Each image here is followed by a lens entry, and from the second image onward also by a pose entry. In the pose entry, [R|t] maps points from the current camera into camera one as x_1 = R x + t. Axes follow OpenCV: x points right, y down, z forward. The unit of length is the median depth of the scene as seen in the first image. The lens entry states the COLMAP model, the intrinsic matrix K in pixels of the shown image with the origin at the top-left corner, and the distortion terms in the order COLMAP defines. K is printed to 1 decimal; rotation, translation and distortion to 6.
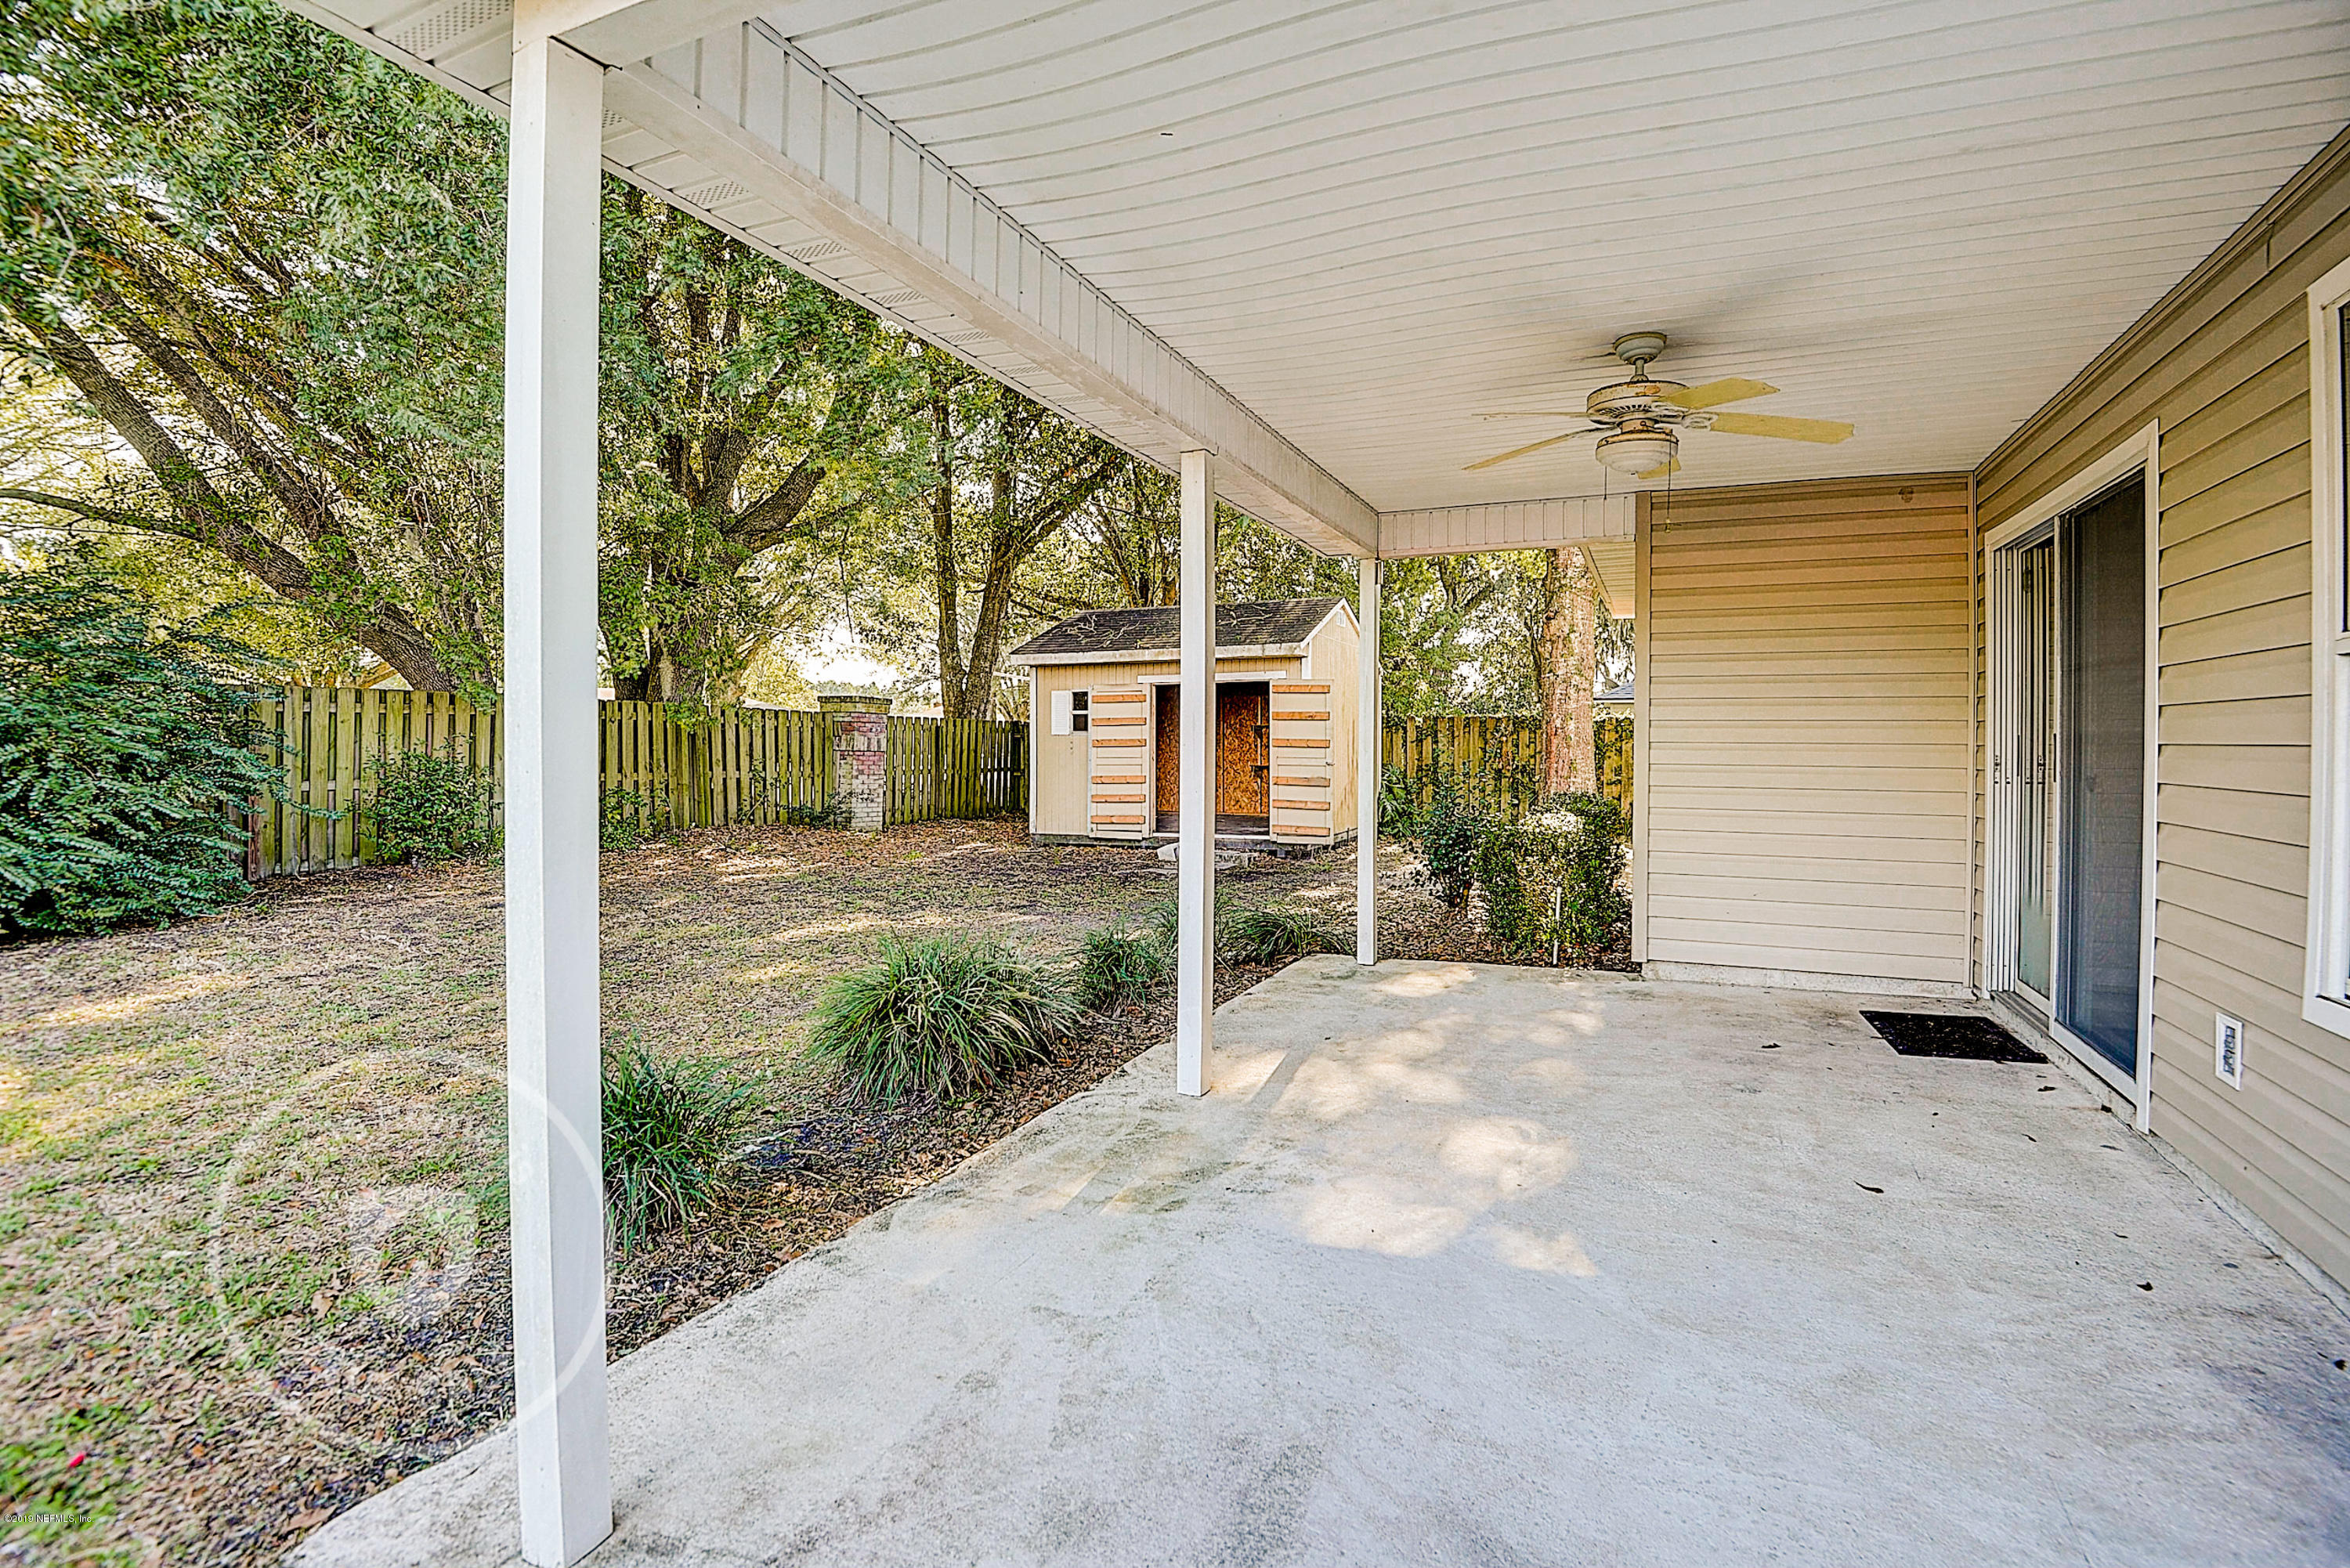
lens RADIAL K [[1097.8, 0, 1183.5], [0, 1097.8, 771.7], [0, 0, 1]] dist [-0.023413, -0.002979]
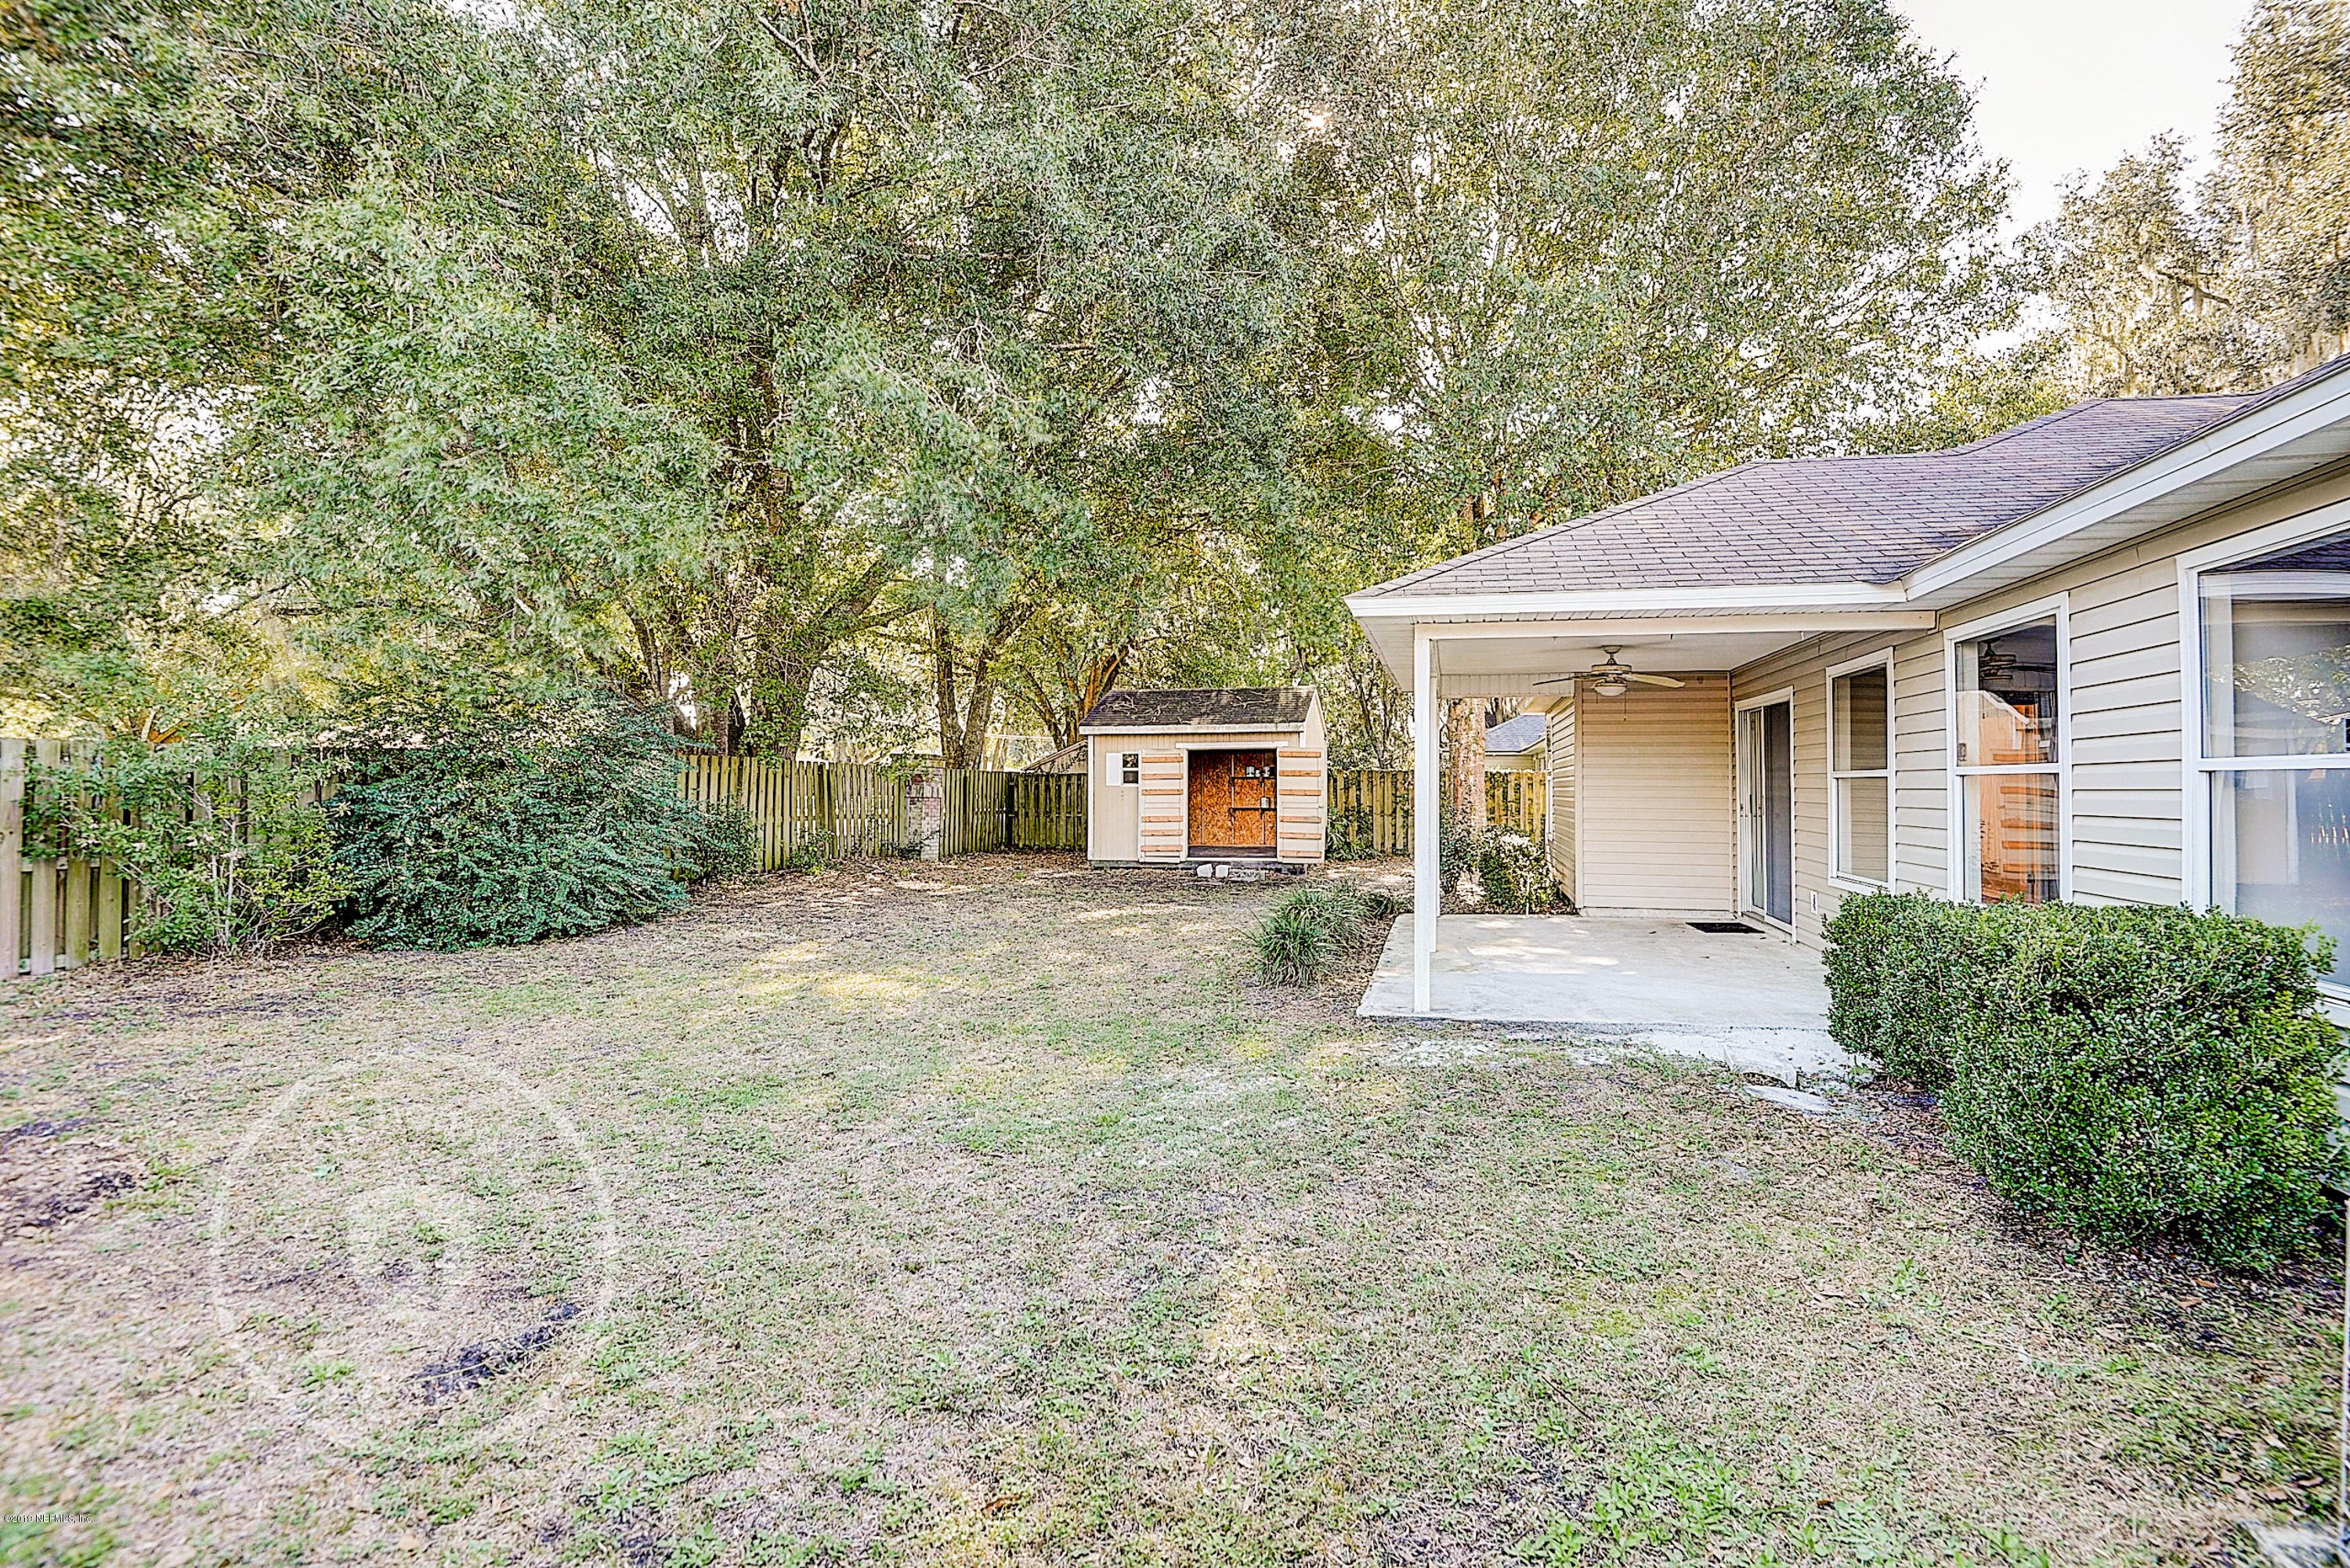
lens RADIAL K [[1135.9, 0, 1171.9], [0, 1135.9, 778.6], [0, 0, 1]] dist [-0.026509, -0.005695]
pose [[0.985116, -0.000074, 0.171894, -0.303230], [0.005304, 0.999537, -0.029967, -0.000693], [-0.171812, 0.030433, 0.984660, -0.409839]]
